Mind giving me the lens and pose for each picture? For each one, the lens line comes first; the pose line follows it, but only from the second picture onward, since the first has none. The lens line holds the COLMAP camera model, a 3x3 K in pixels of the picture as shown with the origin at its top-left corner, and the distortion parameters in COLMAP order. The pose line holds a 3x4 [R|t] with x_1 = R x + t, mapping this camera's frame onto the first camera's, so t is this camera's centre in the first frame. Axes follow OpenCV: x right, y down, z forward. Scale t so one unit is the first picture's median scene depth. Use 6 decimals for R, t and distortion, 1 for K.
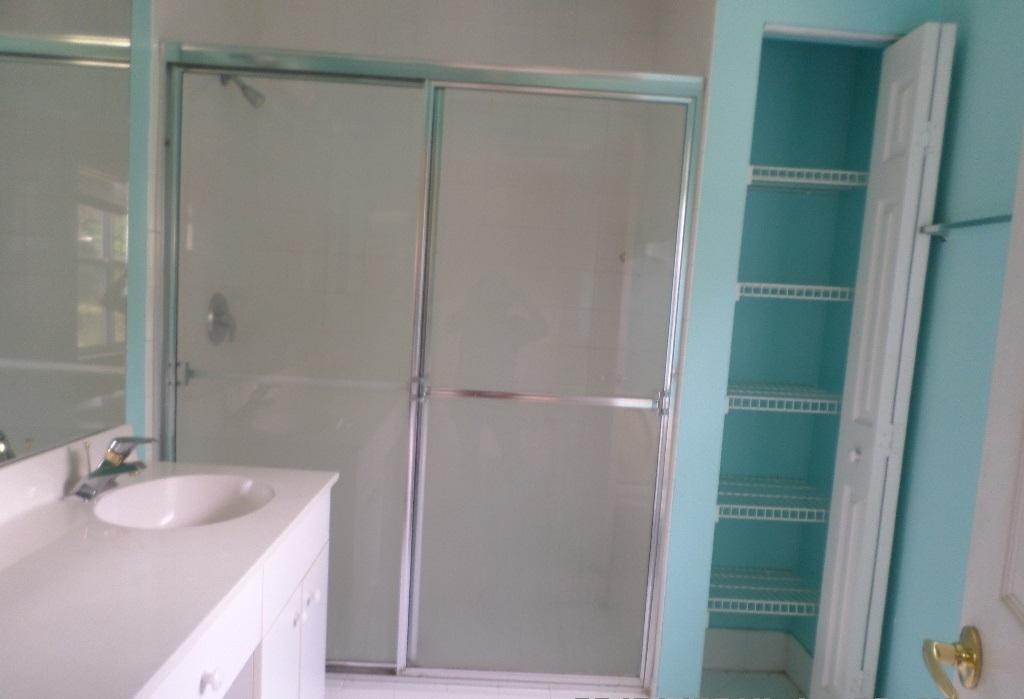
lens RADIAL K [[805.3, 0, 512.0], [0, 805.3, 349.5], [0, 0, 1]] dist [-0.001985, 0.006285]
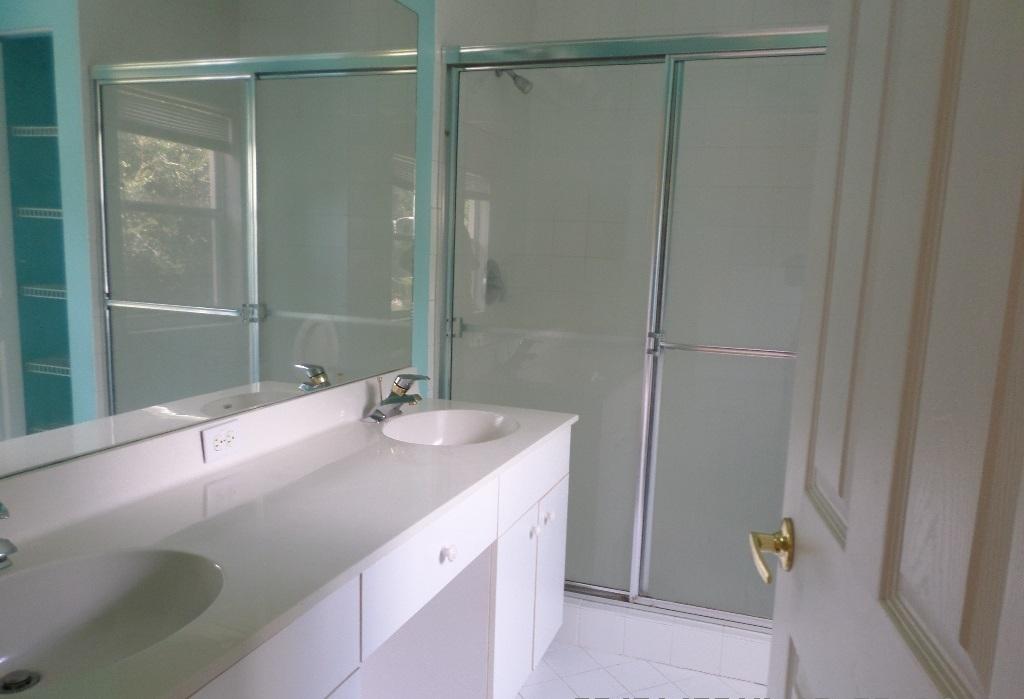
lens RADIAL K [[805.3, 0, 512.0], [0, 805.3, 349.5], [0, 0, 1]] dist [-0.001985, 0.006285]
pose [[0.931282, 0.019204, -0.363792, 0.100871], [-0.010913, 0.999632, 0.024832, 0.032716], [0.364135, -0.019156, 0.931149, -0.078491]]
